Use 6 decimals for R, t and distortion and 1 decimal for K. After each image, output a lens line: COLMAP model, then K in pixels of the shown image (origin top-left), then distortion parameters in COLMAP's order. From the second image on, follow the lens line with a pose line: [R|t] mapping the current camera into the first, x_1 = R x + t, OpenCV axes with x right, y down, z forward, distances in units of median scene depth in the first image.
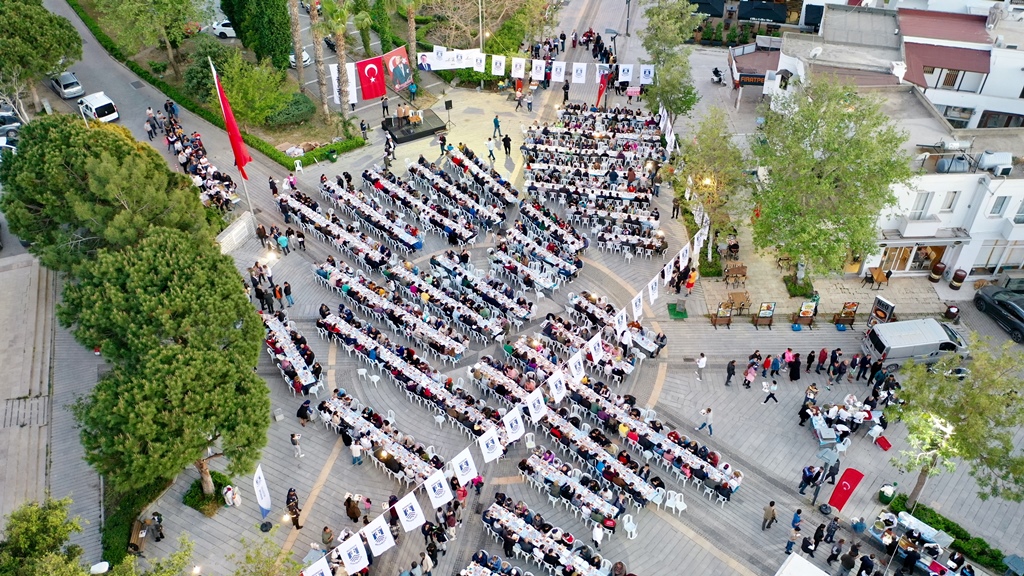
lens RADIAL K [[813.0, 0, 512.0], [0, 813.0, 288.0], [0, 0, 1]] dist [0.000977, 0.003655]
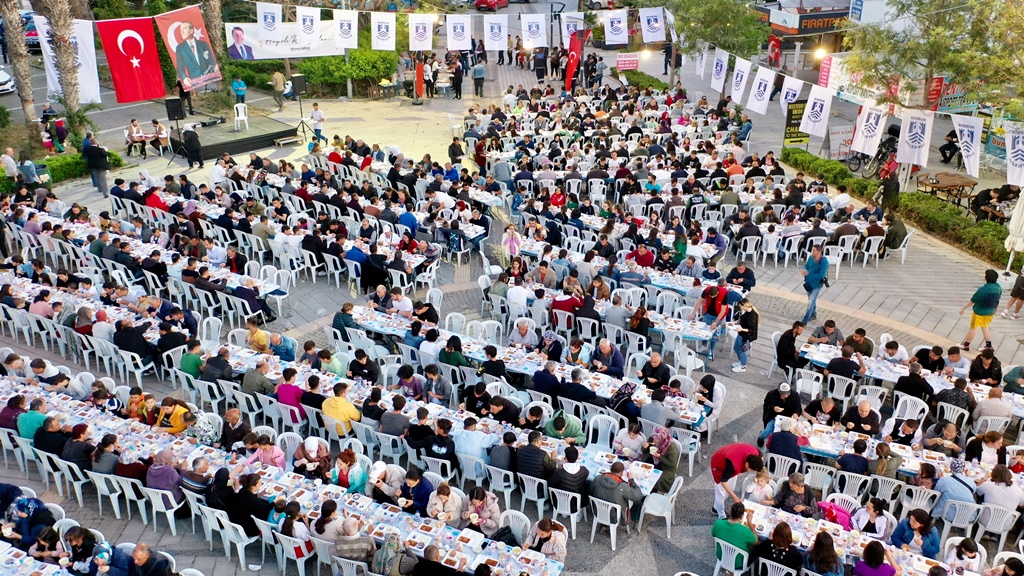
lens RADIAL K [[813.0, 0, 512.0], [0, 813.0, 288.0], [0, 0, 1]] dist [0.000977, 0.003655]
pose [[0.965315, -0.101809, 0.240421, -0.100185], [0.160953, 0.957098, -0.240952, 0.042740], [-0.205575, 0.271291, 0.940287, 0.633623]]
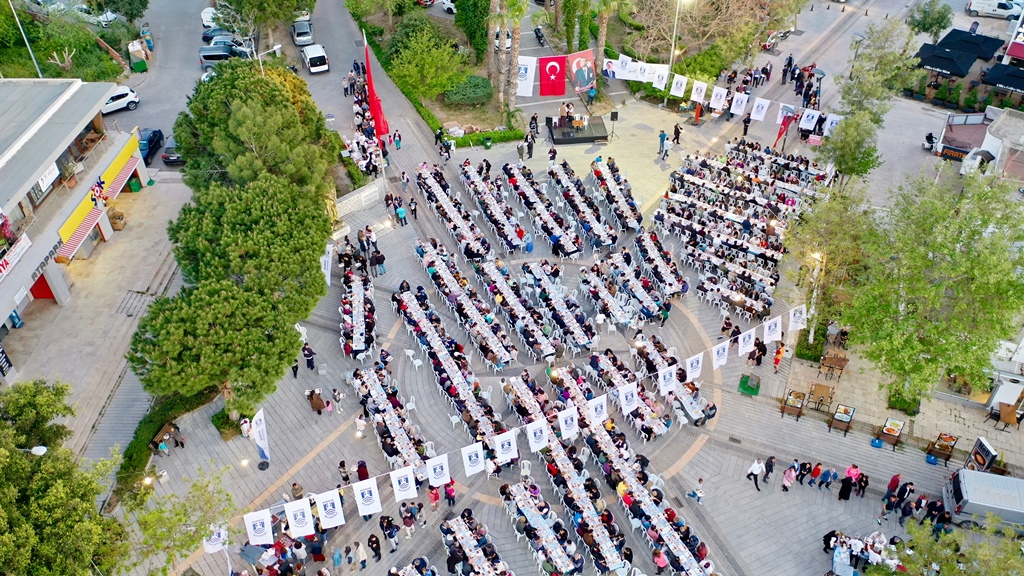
lens RADIAL K [[813.0, 0, 512.0], [0, 813.0, 288.0], [0, 0, 1]] dist [0.000977, 0.003655]
pose [[0.919457, 0.254746, -0.299506, 0.182810], [-0.252772, 0.966431, 0.046013, -0.046346], [0.301173, 0.033400, 0.952984, 0.044393]]
